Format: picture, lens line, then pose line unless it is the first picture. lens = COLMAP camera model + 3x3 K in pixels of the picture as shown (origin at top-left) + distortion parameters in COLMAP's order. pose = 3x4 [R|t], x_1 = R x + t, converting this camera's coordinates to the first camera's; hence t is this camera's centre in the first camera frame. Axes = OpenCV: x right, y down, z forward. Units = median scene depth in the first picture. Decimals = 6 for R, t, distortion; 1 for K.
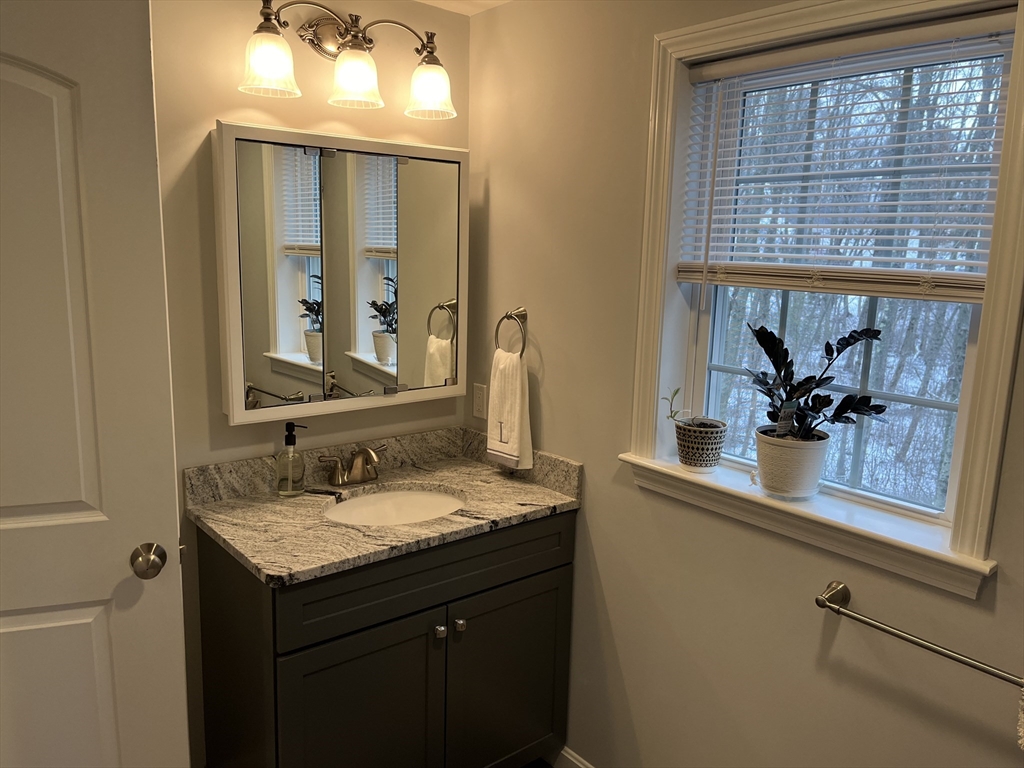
lens RADIAL K [[789.7, 0, 510.1], [0, 789.7, 392.1], [0, 0, 1]] dist [0.081442, -0.101634]
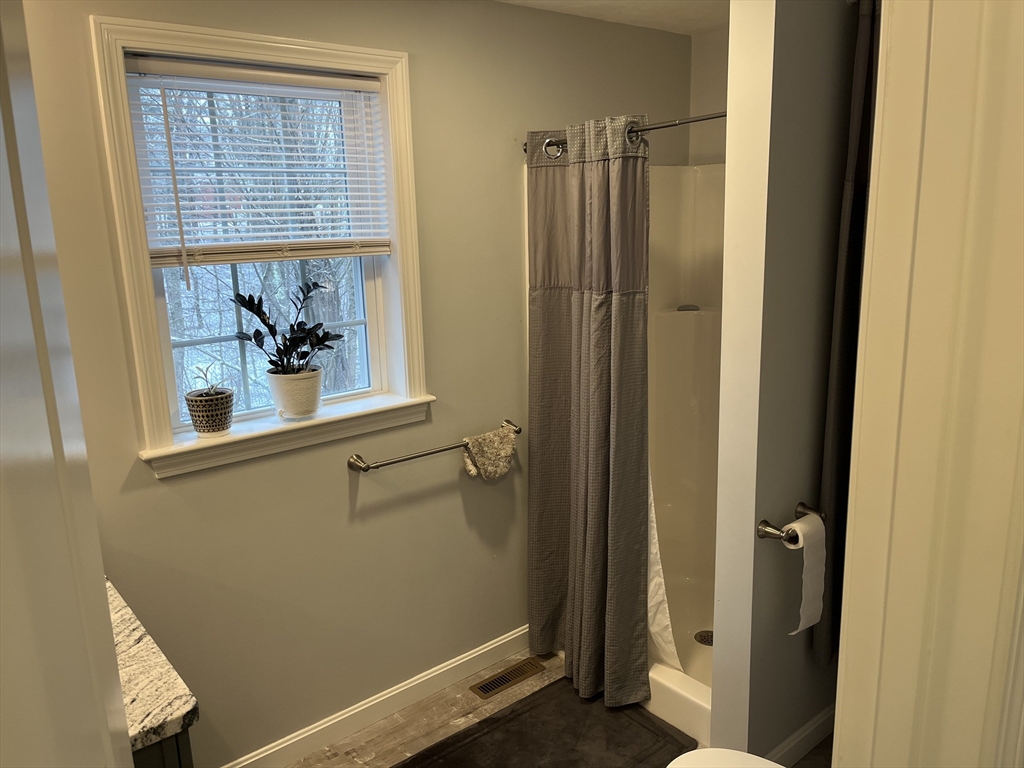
lens RADIAL K [[774.0, 0, 504.5], [0, 774.0, 382.5], [0, 0, 1]] dist [0.062852, -0.087191]
pose [[-0.003094, -0.235933, 0.971764, -0.882996], [0.219388, 0.947934, 0.230846, -0.145761], [-0.975633, 0.213908, 0.048828, 0.602380]]
